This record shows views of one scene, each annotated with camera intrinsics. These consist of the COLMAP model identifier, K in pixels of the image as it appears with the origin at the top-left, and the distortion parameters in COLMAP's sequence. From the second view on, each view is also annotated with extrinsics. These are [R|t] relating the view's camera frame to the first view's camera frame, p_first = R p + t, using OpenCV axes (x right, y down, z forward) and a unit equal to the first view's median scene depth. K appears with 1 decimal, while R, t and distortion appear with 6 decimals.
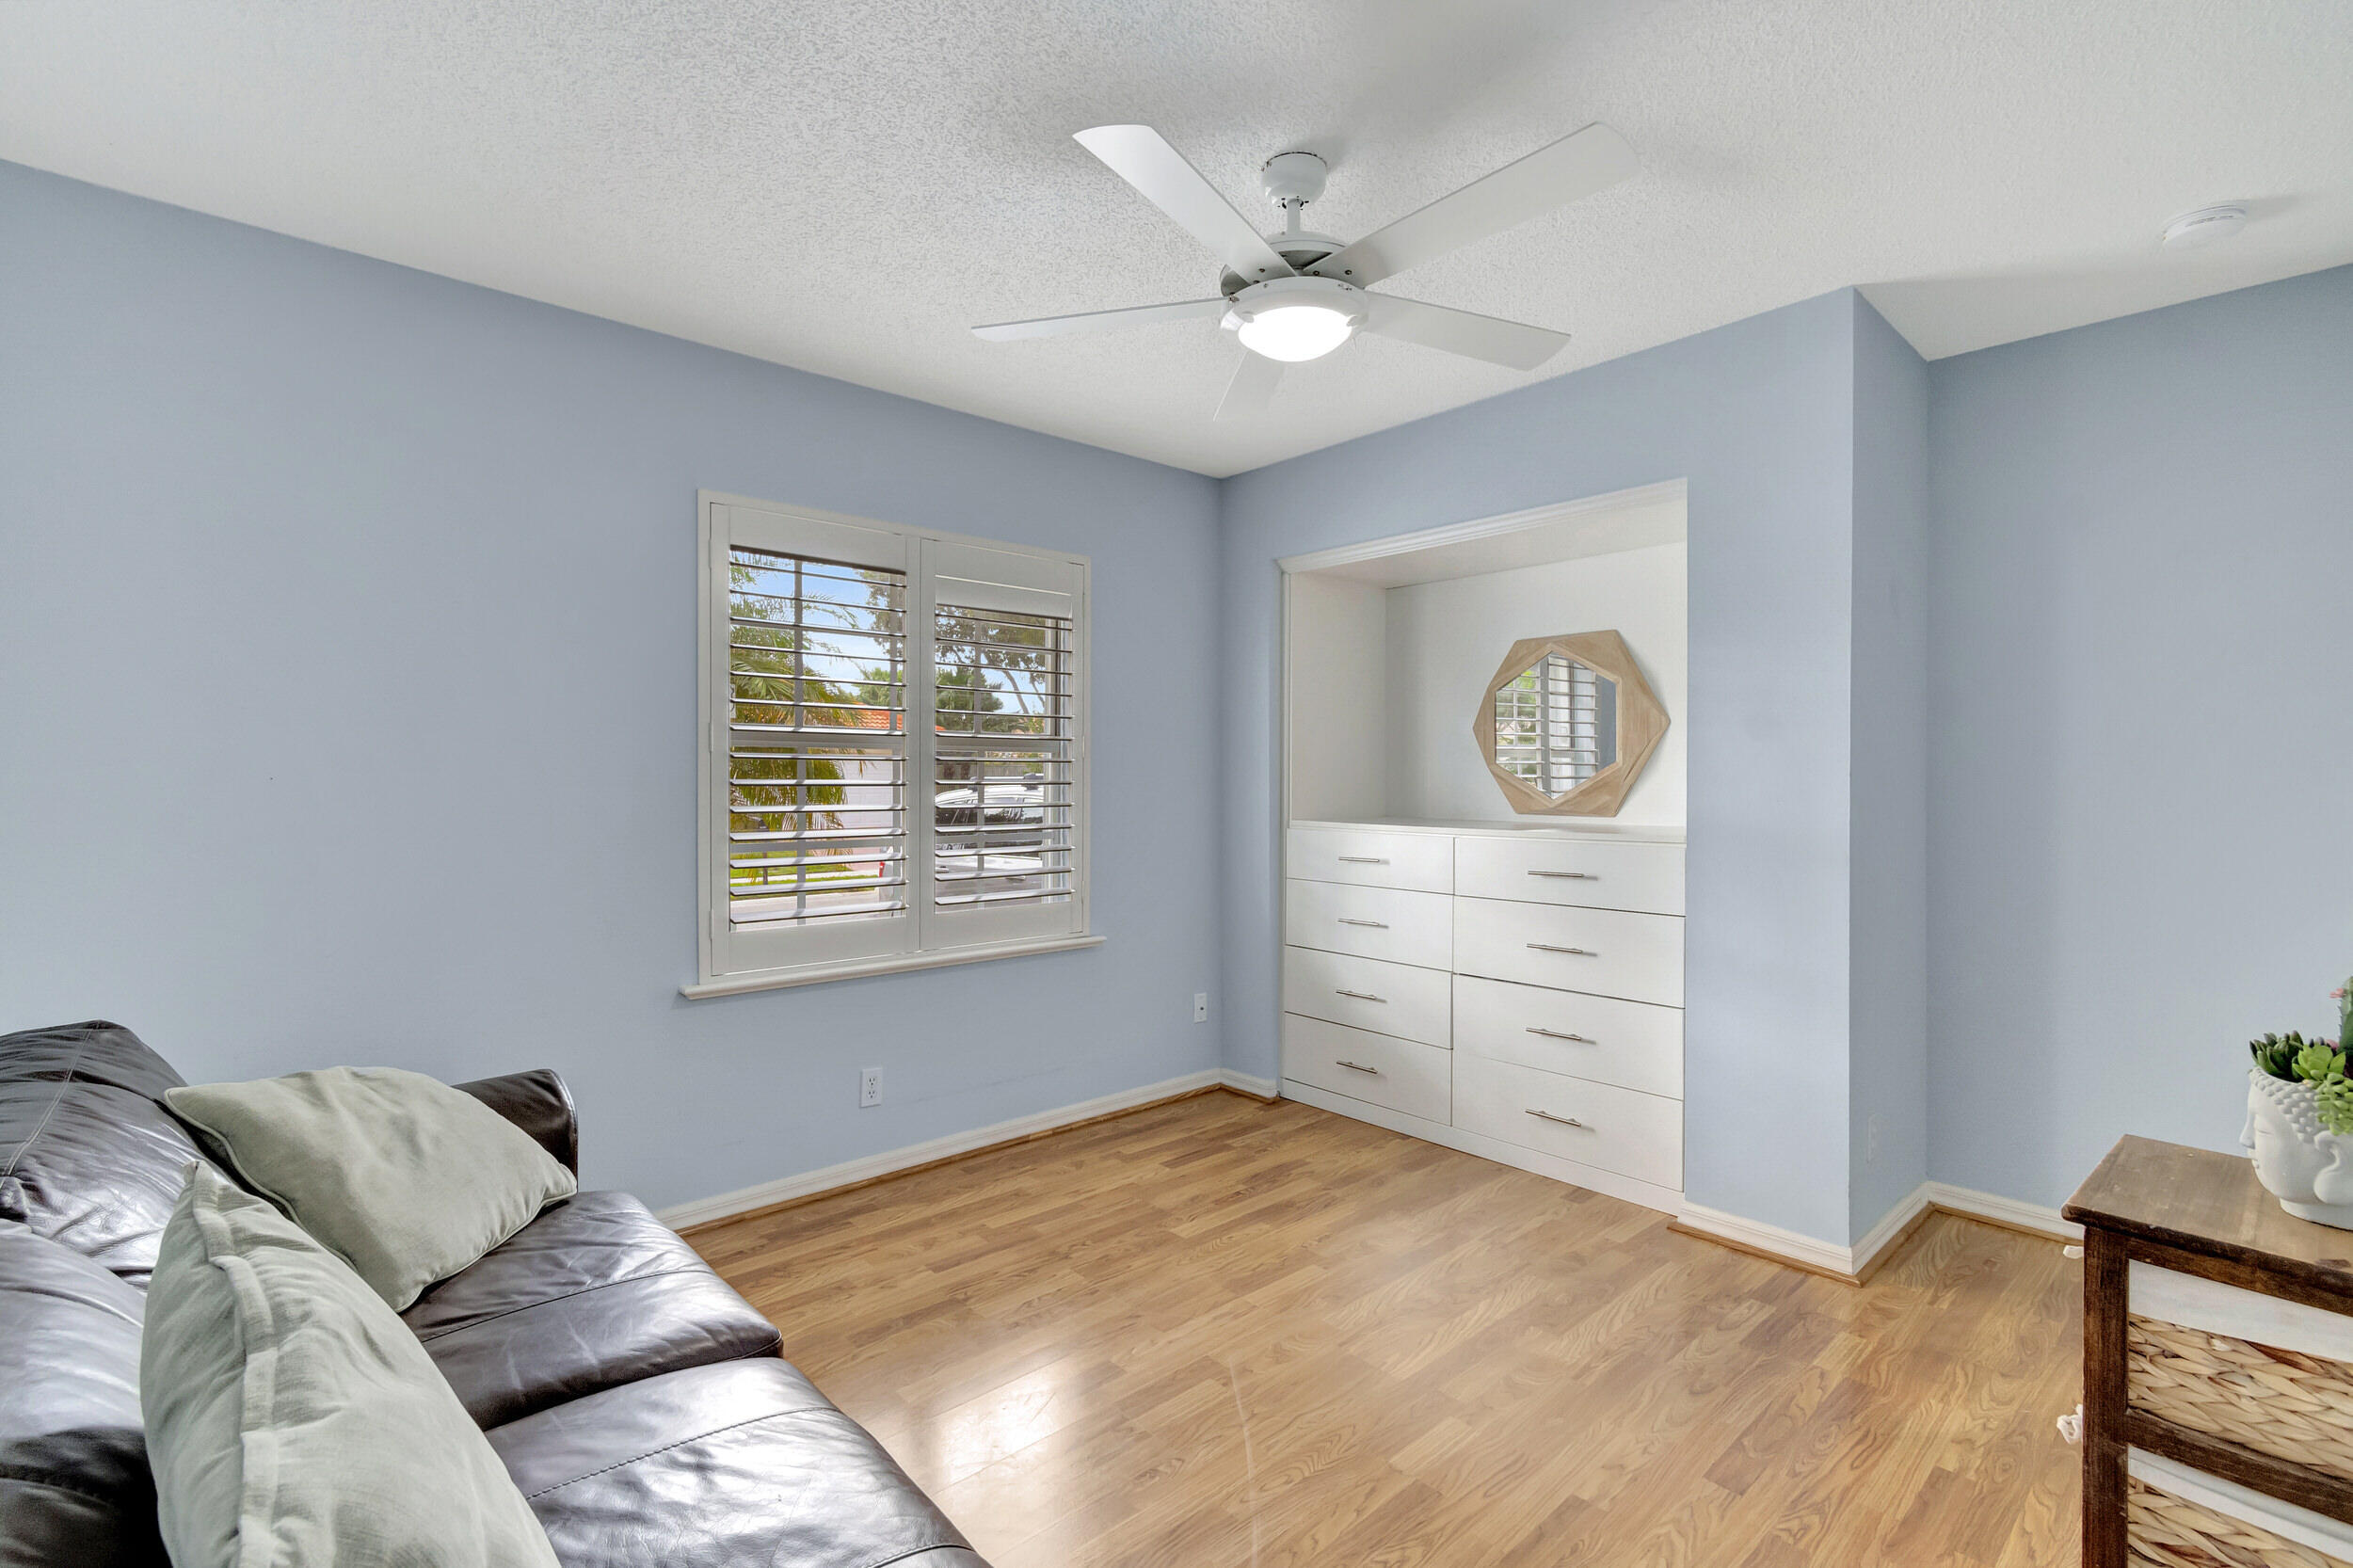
lens RADIAL K [[1055.7, 0, 1159.3], [0, 1055.7, 782.9], [0, 0, 1]] dist [0.001248, -0.000258]
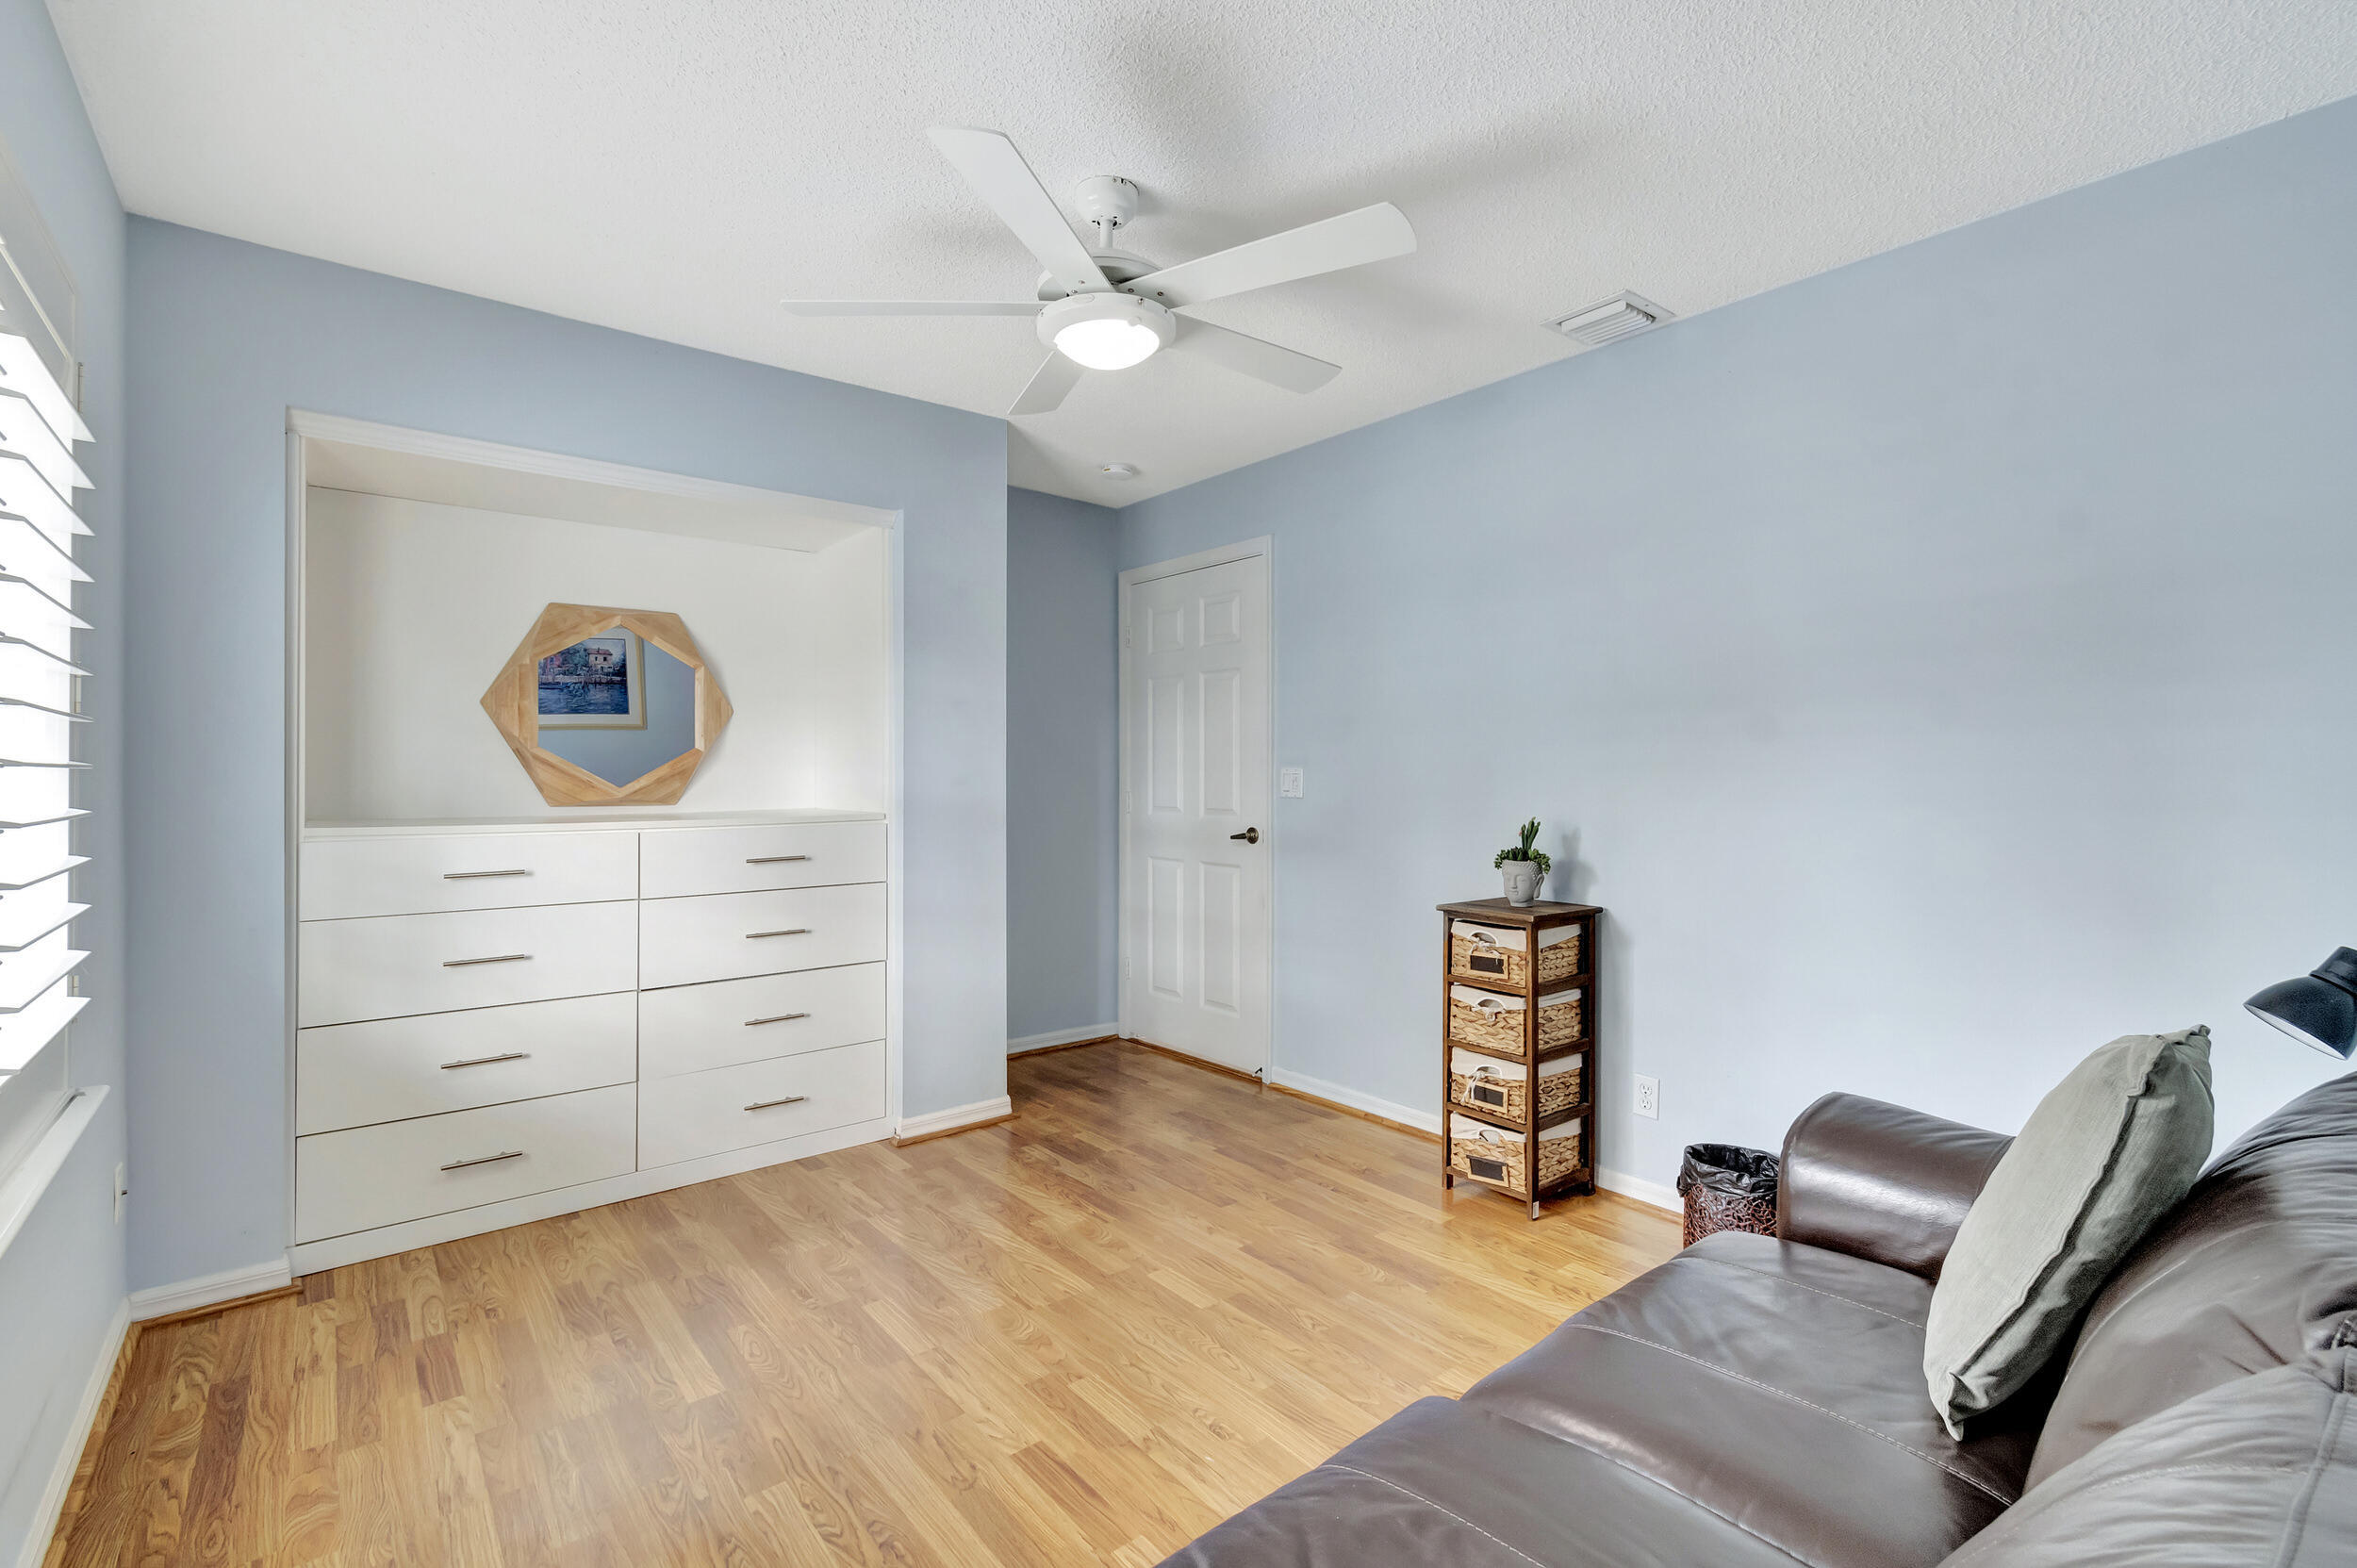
lens RADIAL K [[1038.5, 0, 1178.5], [0, 1038.5, 784.0], [0, 0, 1]] dist [0.032718, -0.019636]
pose [[0.038285, -0.006192, 0.999248, -0.607248], [0.006968, 0.999958, 0.005929, 0.011956], [-0.999243, 0.006736, 0.038326, 0.588424]]
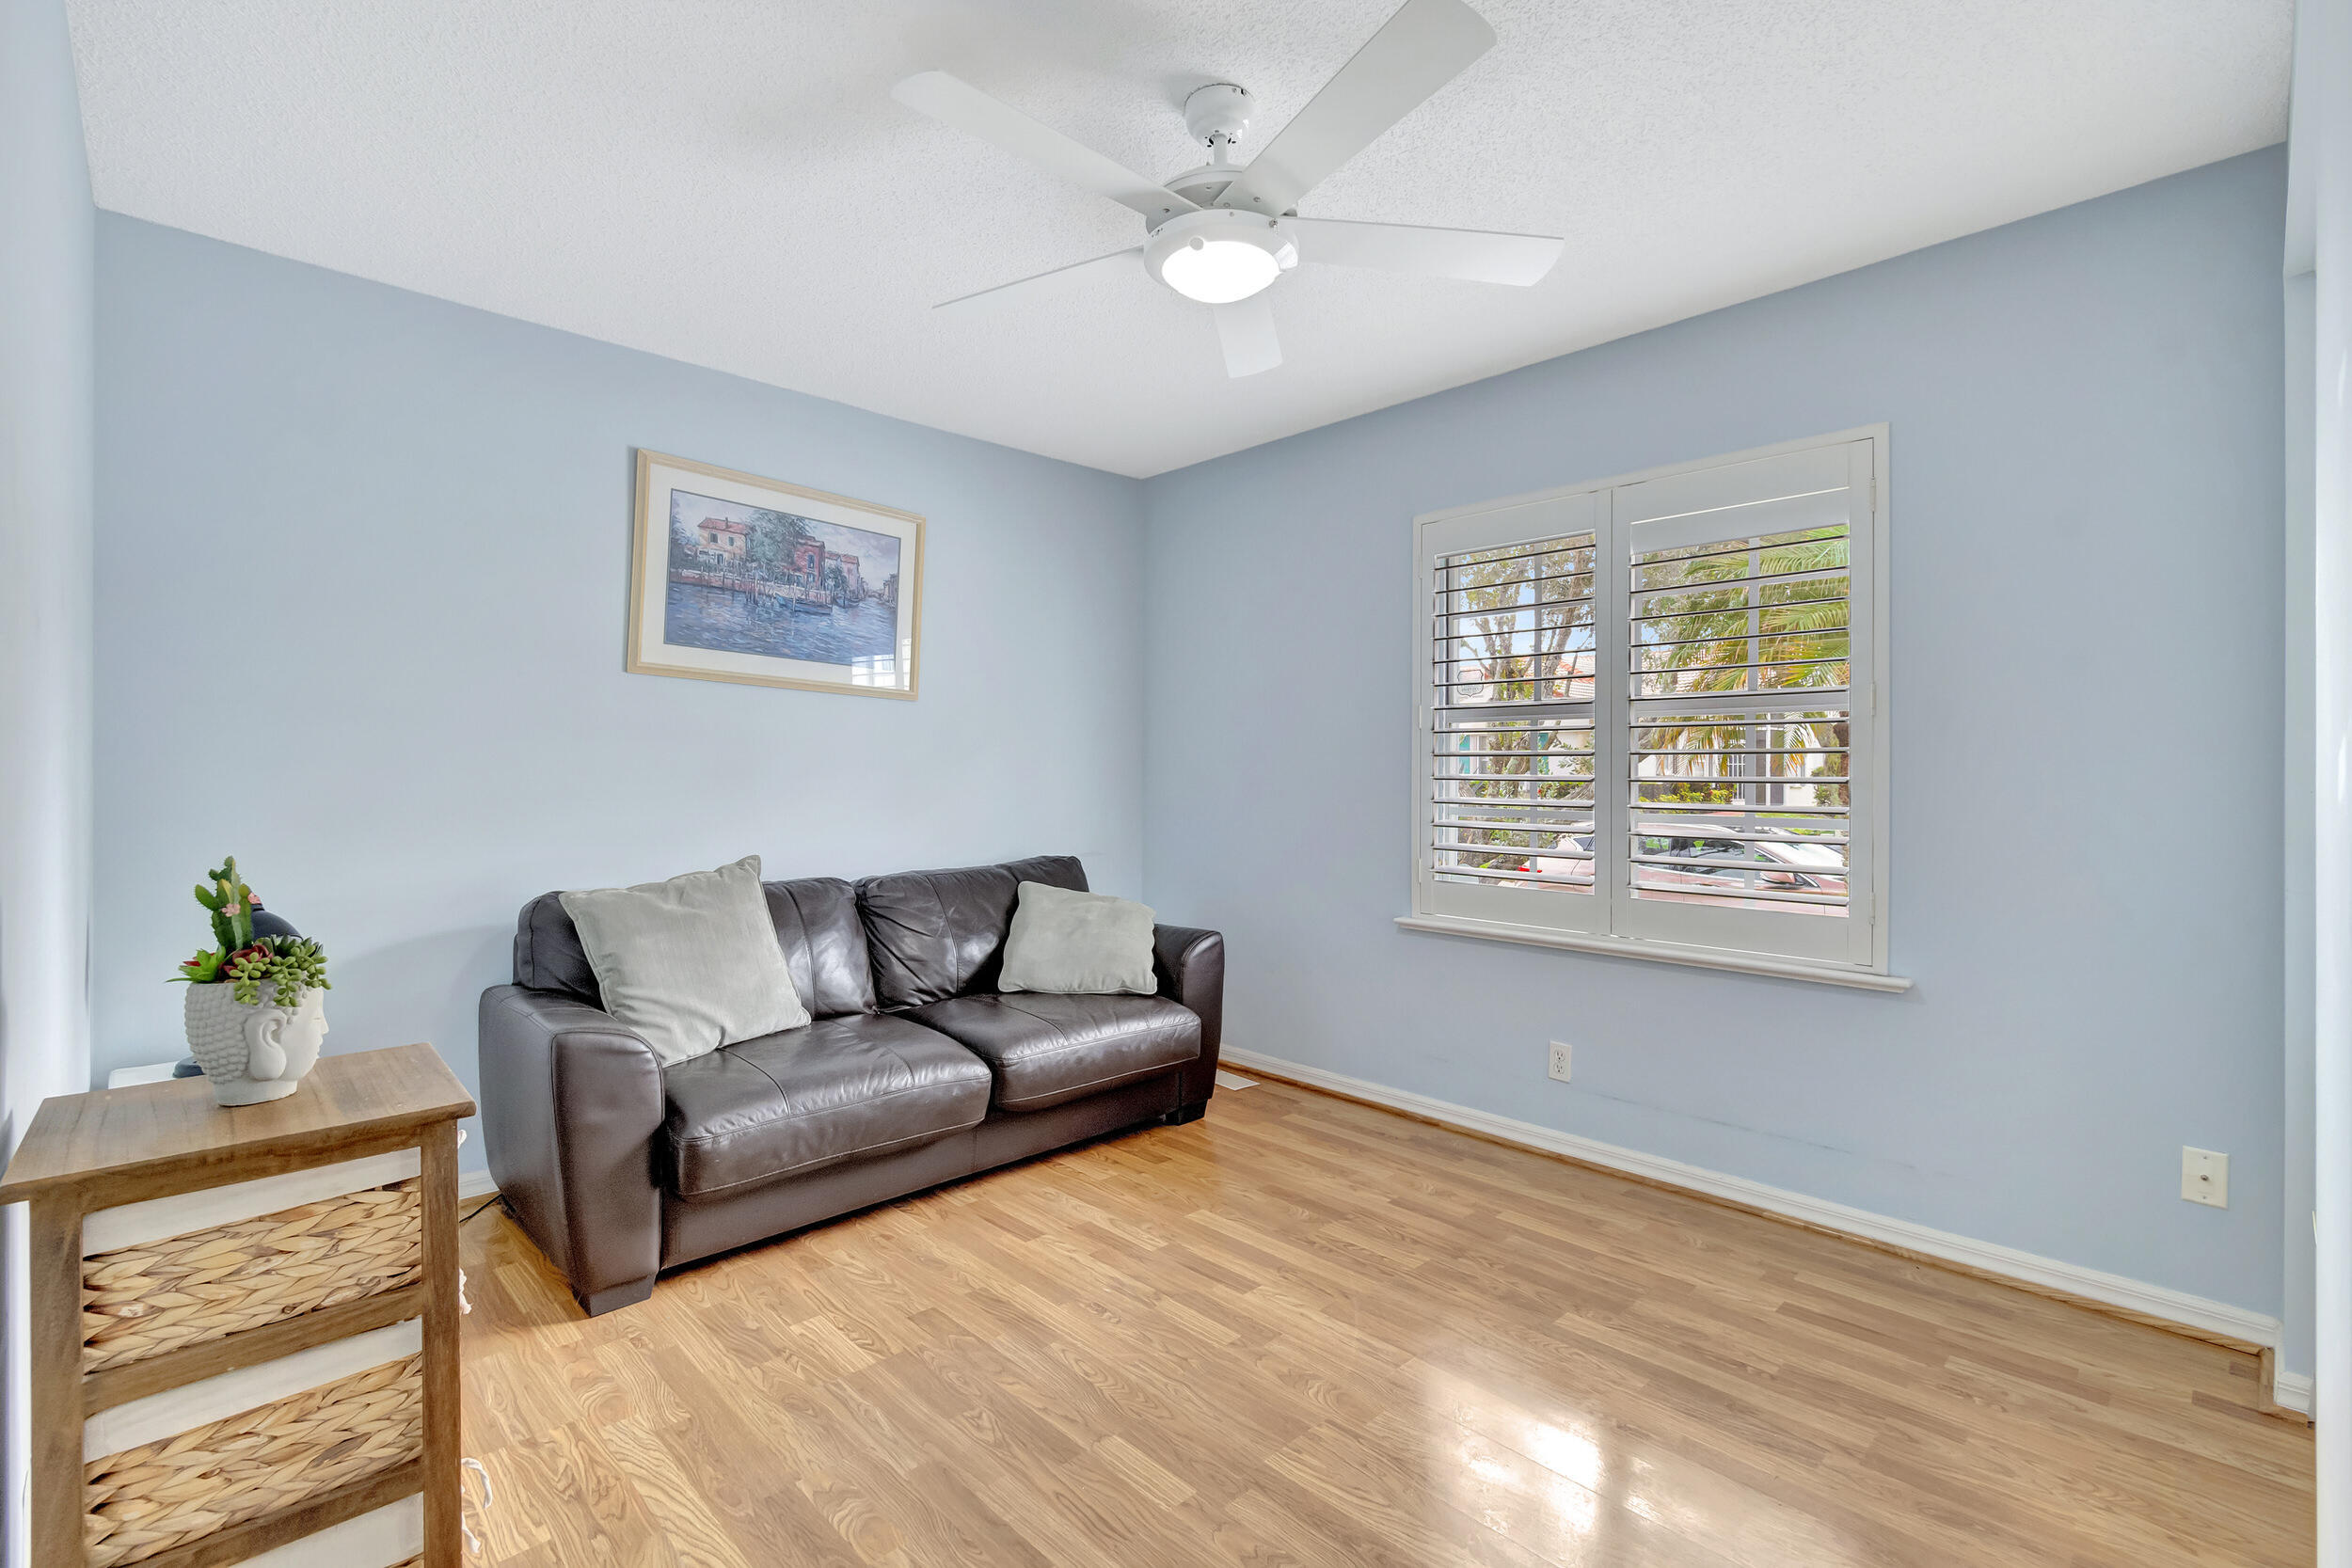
lens RADIAL K [[1055.2, 0, 1158.9], [0, 1055.2, 782.9], [0, 0, 1]] dist [0.001248, -0.000258]
pose [[0.034251, 0.013458, -0.999323, 0.710356], [-0.008350, 0.999878, 0.013179, 0.018861], [0.999378, 0.007893, 0.034359, 0.604443]]
